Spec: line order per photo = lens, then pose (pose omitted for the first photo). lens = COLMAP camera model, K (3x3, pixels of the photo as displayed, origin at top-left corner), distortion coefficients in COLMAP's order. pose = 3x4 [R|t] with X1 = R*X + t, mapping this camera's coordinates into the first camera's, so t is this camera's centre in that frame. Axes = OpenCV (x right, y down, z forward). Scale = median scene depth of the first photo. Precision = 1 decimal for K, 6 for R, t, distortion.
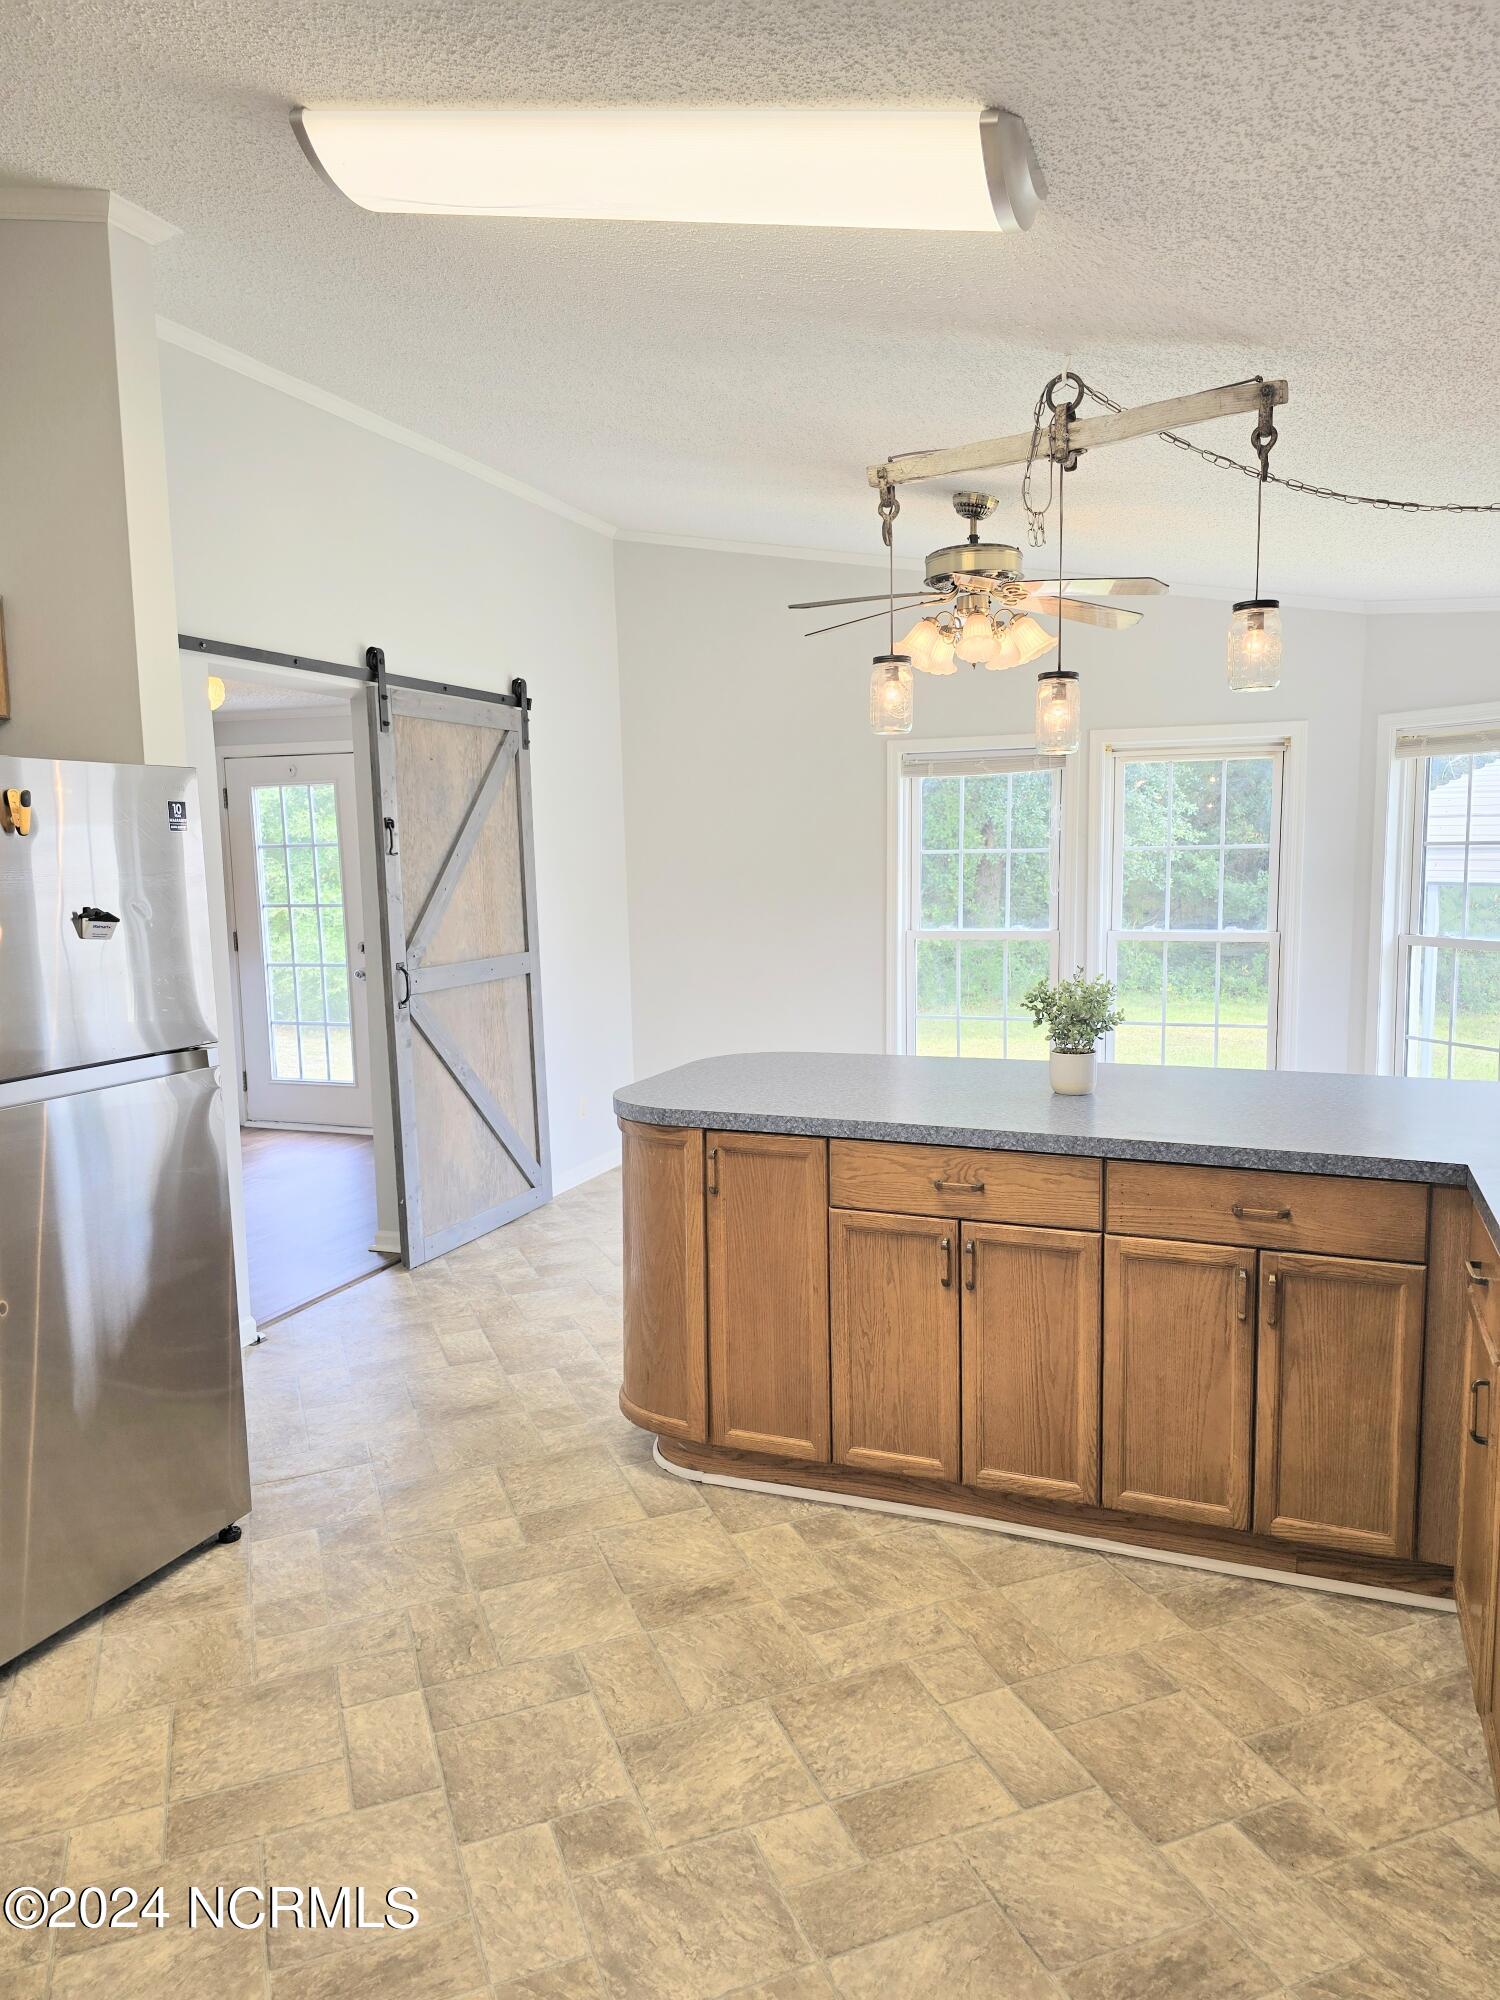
lens RADIAL K [[1346.3, 0, 758.5], [0, 1346.3, 1006.1], [0, 0, 1]] dist [0.059812, -0.041690]
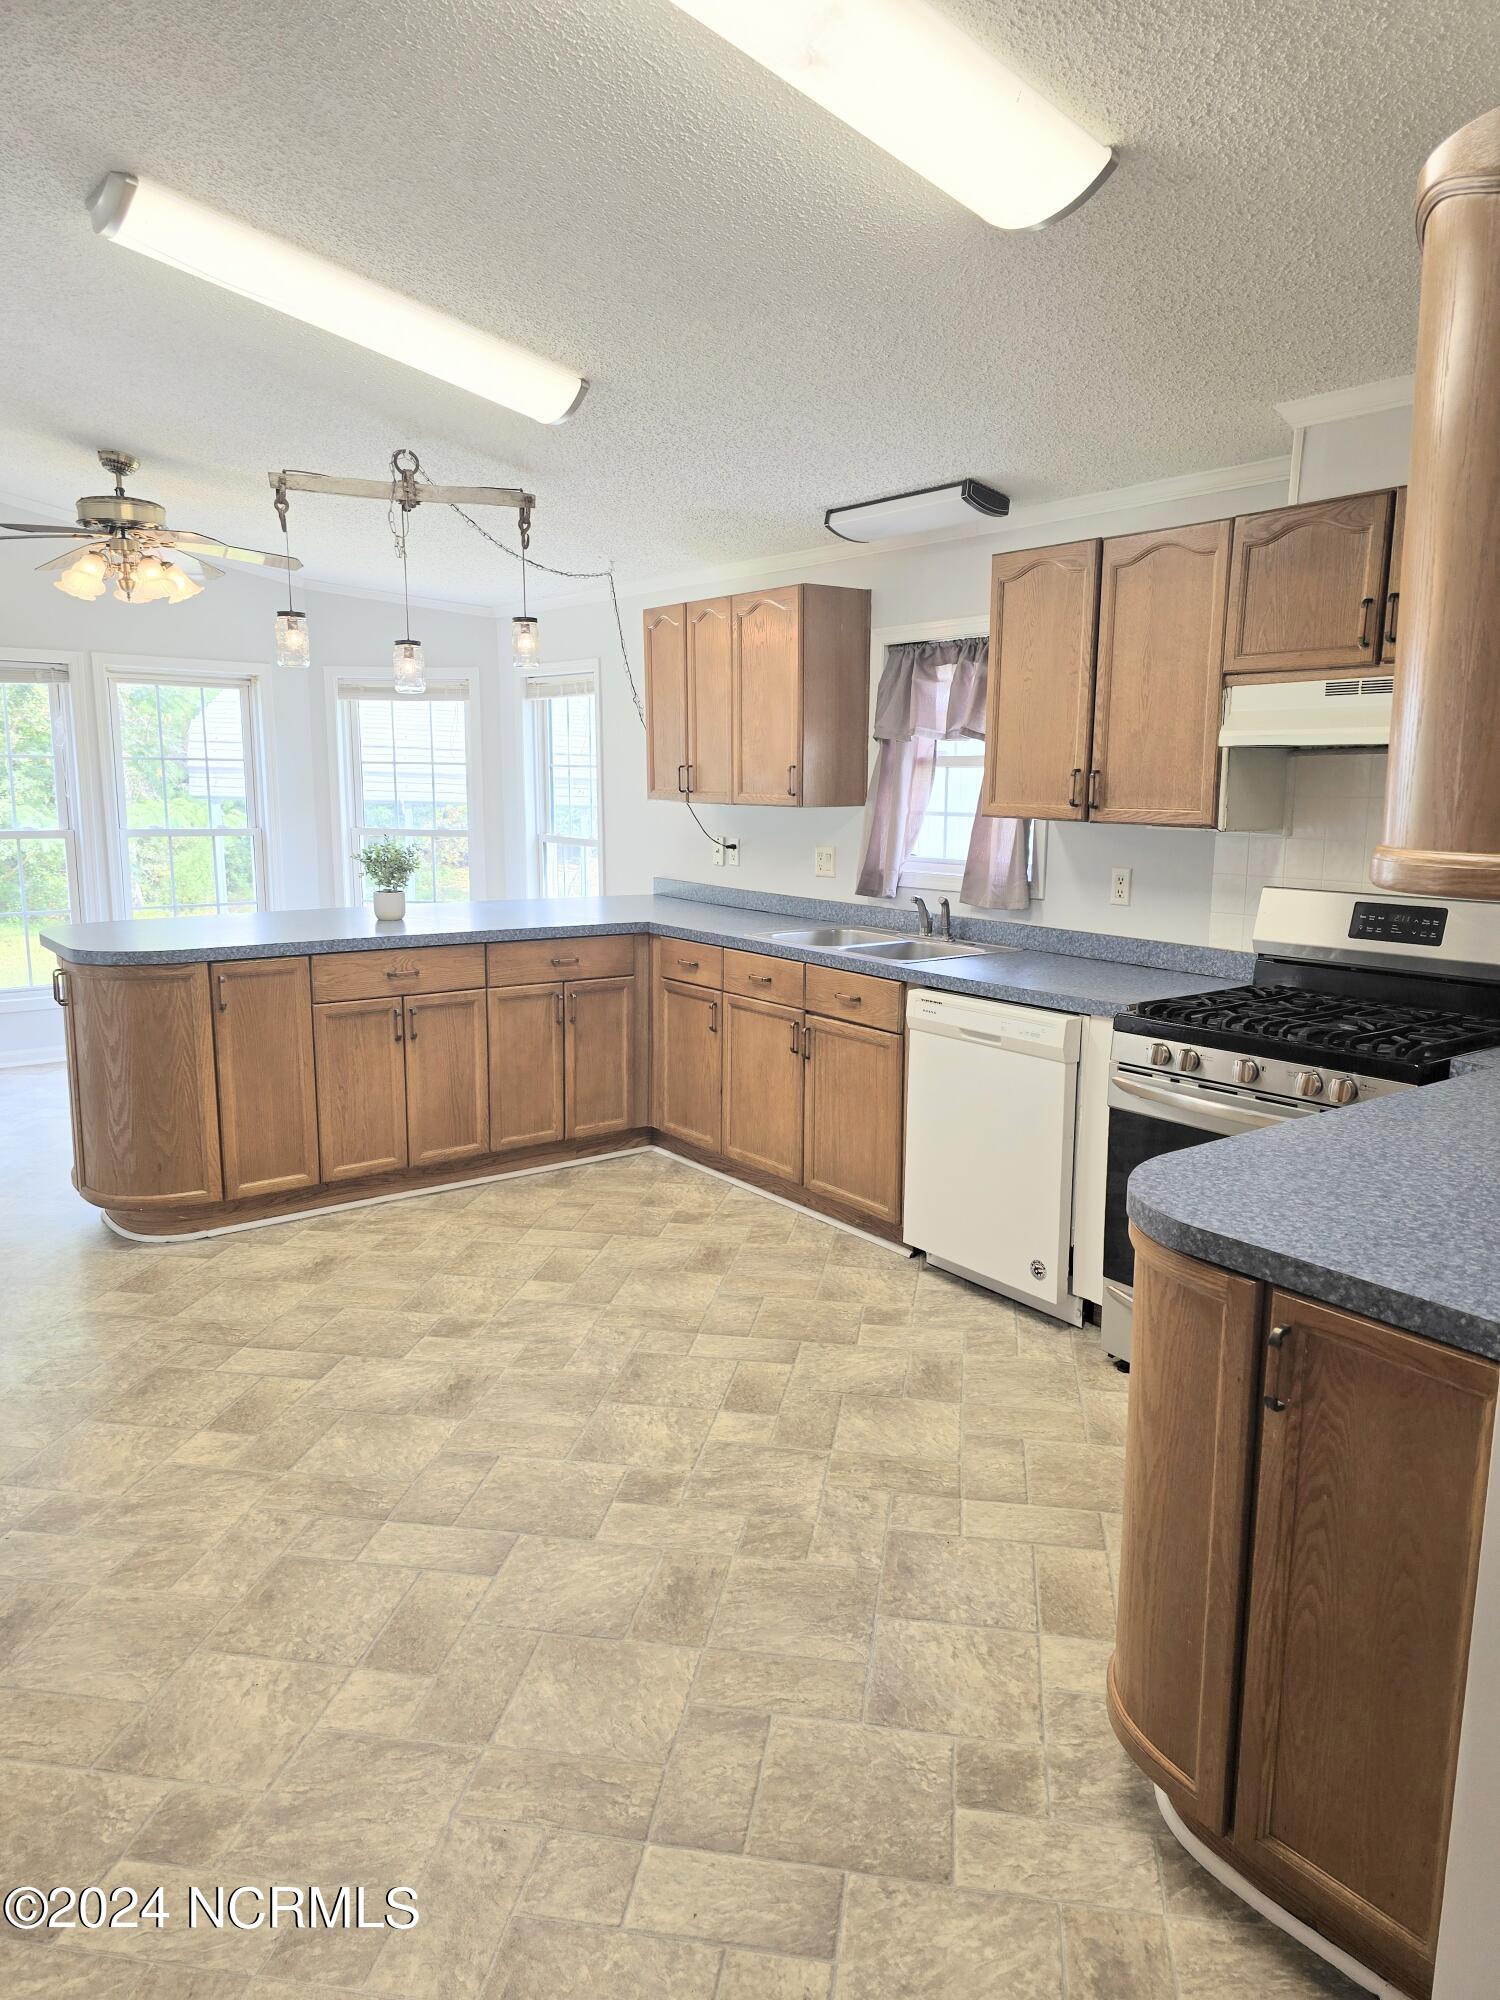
lens RADIAL K [[1346.3, 0, 758.5], [0, 1346.3, 1006.1], [0, 0, 1]] dist [0.059812, -0.041690]
pose [[0.523512, -0.126018, 0.842647, -0.948861], [0.081456, 0.991874, 0.097729, 0.052085], [-0.848115, 0.017476, 0.529523, -0.165139]]
